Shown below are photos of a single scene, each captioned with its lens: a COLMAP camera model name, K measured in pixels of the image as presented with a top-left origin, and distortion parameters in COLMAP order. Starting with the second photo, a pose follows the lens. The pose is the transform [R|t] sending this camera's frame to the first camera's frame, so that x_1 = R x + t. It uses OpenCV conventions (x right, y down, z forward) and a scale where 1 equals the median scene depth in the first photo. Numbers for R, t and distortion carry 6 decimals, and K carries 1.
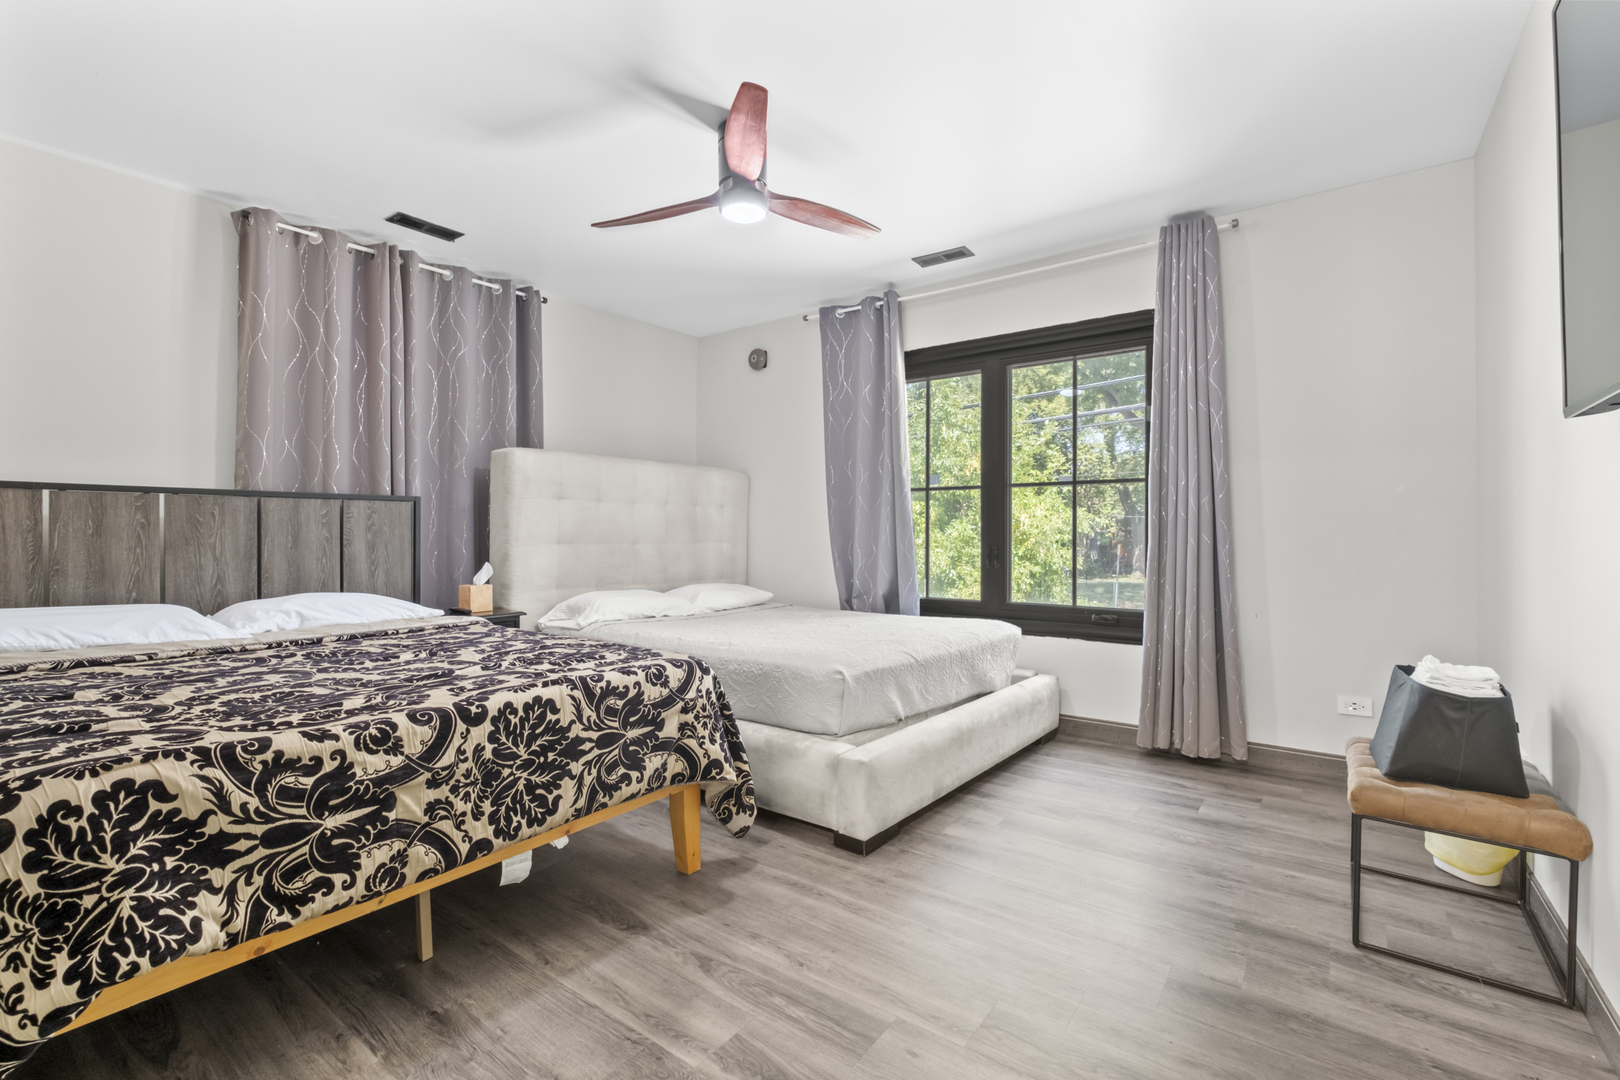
lens RADIAL K [[709.3, 0, 808.6], [0, 709.3, 533.7], [0, 0, 1]] dist [-0.004100, 0.000314]
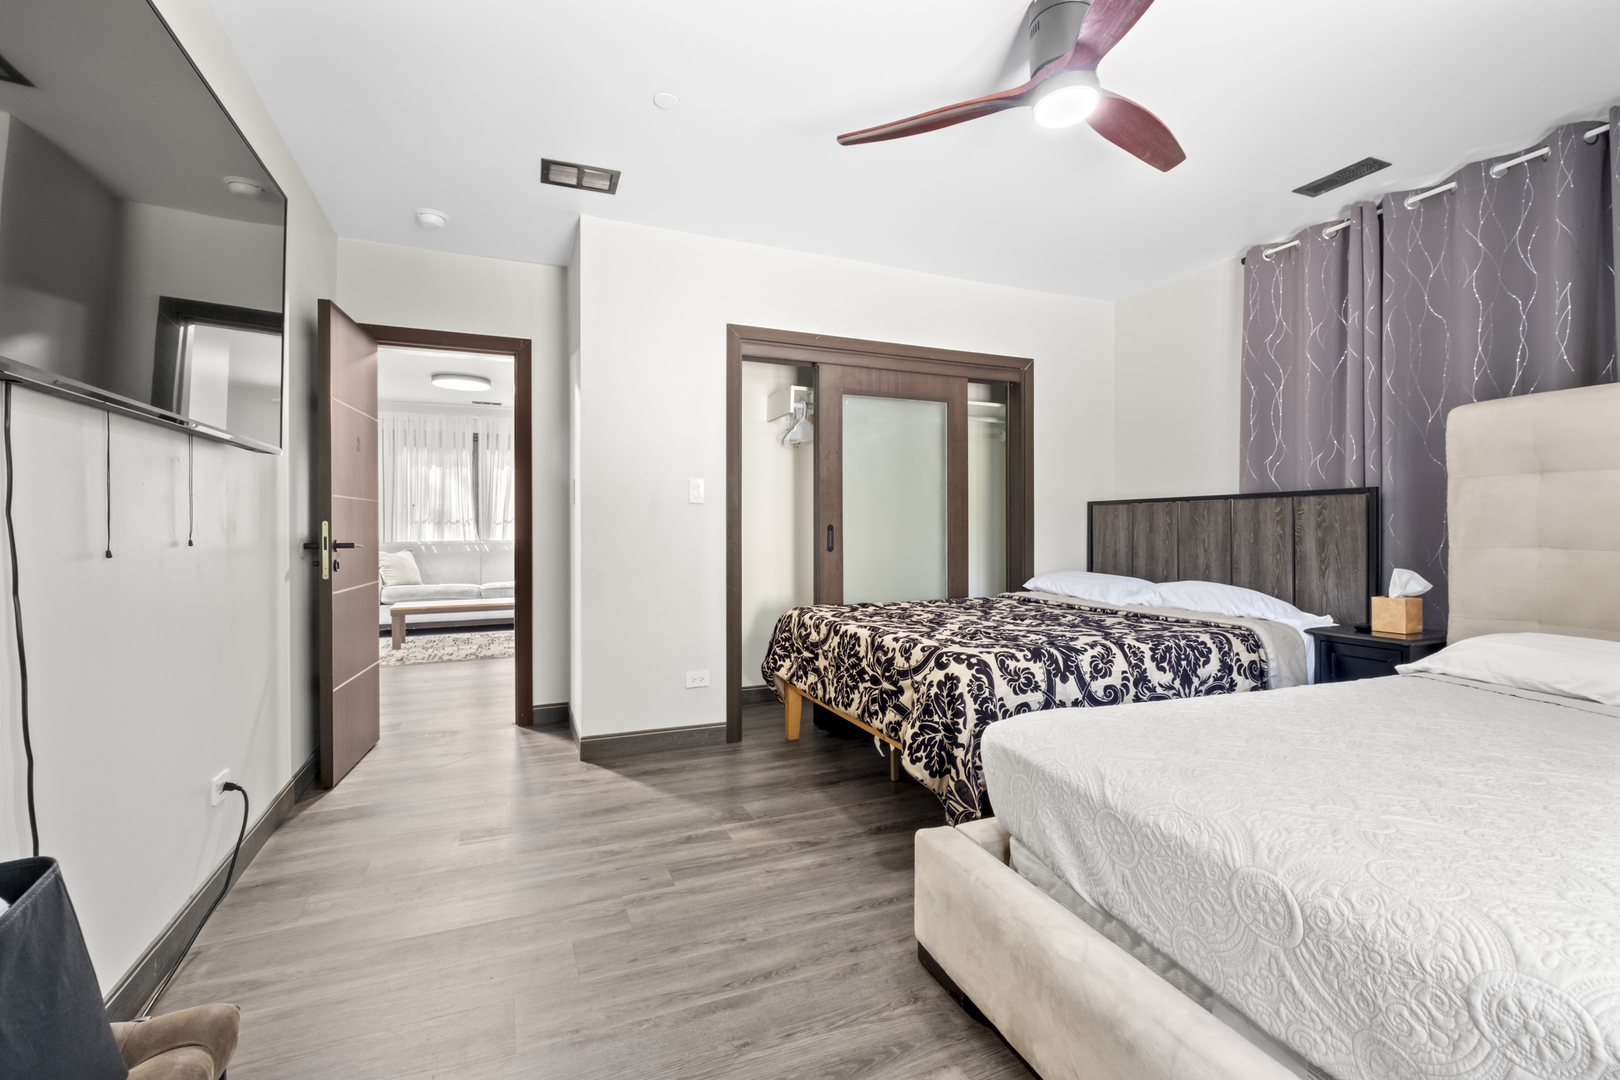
lens RADIAL K [[709.3, 0, 809.8], [0, 709.3, 529.1], [0, 0, 1]] dist [-0.004100, 0.000314]
pose [[-0.503410, -0.001849, -0.864046, 0.852109], [0.000152, 0.999998, -0.002229, -0.000068], [0.864048, -0.001253, -0.503409, 1.386963]]
